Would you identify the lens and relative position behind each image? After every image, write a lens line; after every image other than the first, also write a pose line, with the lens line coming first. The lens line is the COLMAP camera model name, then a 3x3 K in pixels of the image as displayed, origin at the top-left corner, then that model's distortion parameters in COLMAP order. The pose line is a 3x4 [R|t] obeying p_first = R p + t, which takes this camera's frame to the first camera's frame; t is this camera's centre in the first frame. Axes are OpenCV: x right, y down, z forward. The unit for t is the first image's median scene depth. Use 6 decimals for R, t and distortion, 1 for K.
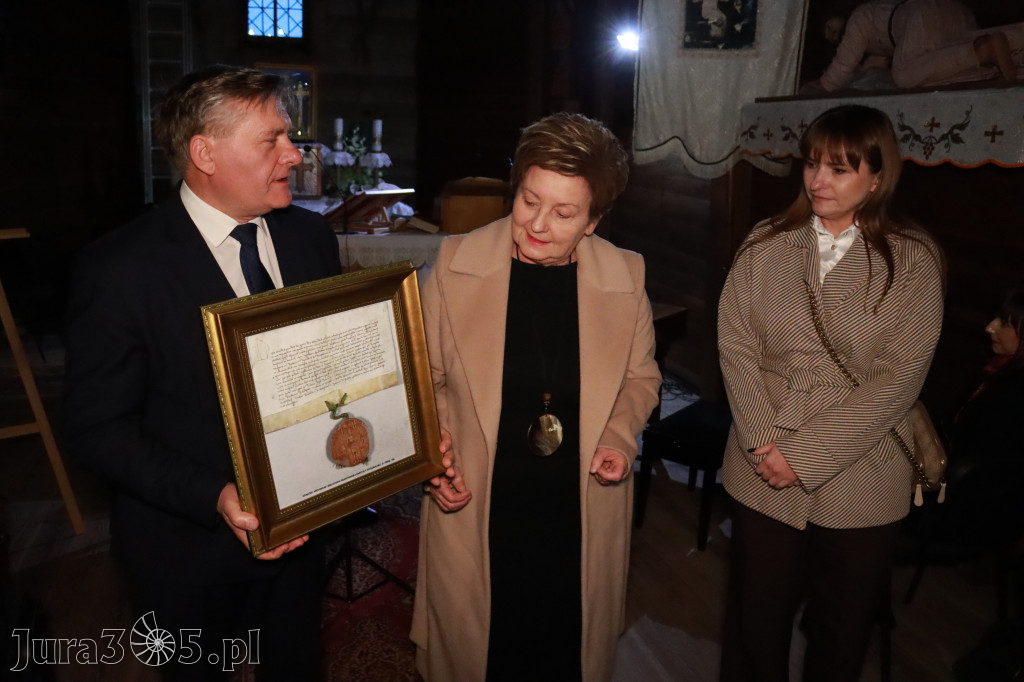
lens RADIAL K [[856.4, 0, 512.8], [0, 856.4, 351.3], [0, 0, 1]] dist [-0.173039, 0.138805]
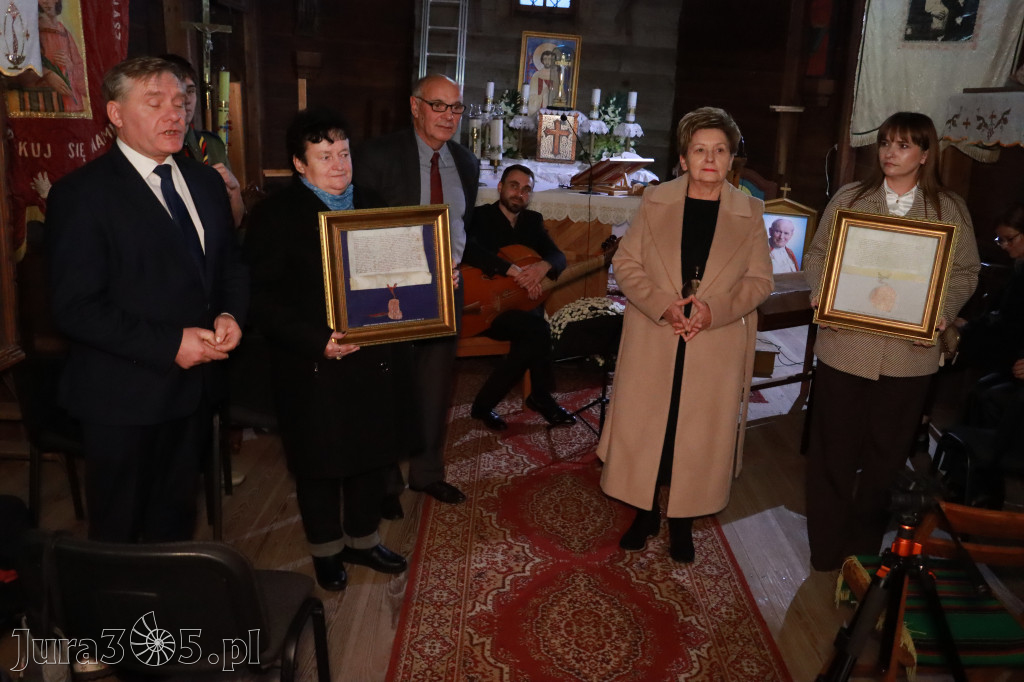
lens RADIAL K [[963.7, 0, 507.7], [0, 963.7, 354.7], [0, 0, 1]] dist [-0.061112, 0.000000]
pose [[0.955298, 0.101351, -0.277729, 0.059616], [-0.098347, 0.994844, 0.024764, 0.041531], [0.278807, 0.003657, 0.960340, -0.208340]]
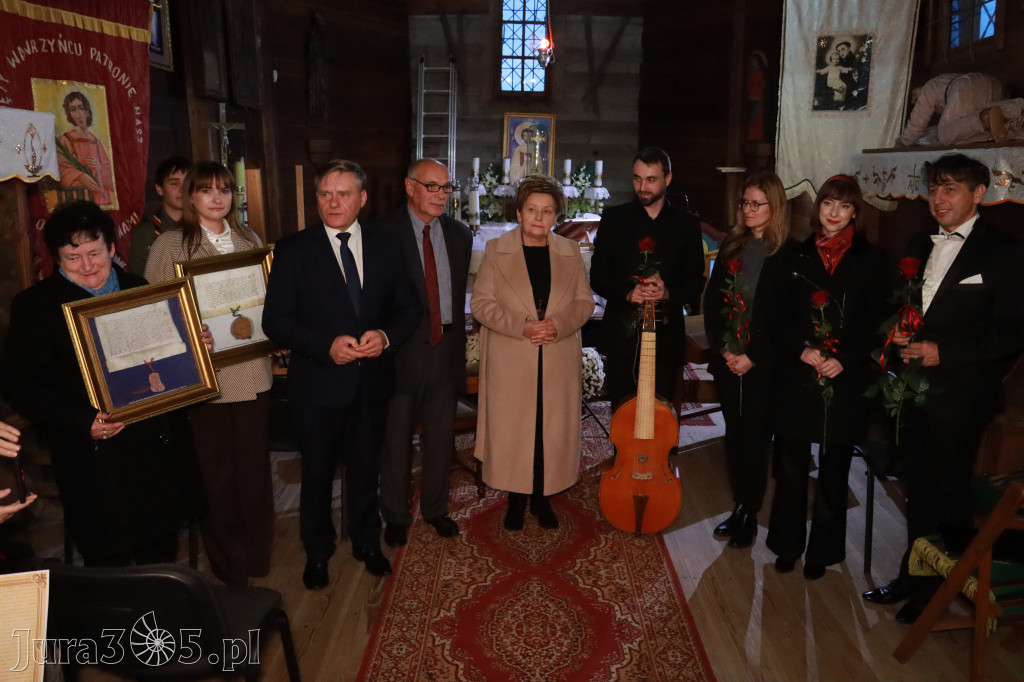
lens RADIAL K [[850.0, 0, 511.8], [0, 850.0, 350.3], [0, 0, 1]] dist [-0.153034, 0.093424]
pose [[0.954632, 0.048819, -0.293759, 0.096820], [-0.057582, 0.998115, -0.021251, 0.036352], [0.292168, 0.037202, 0.955643, -0.208932]]
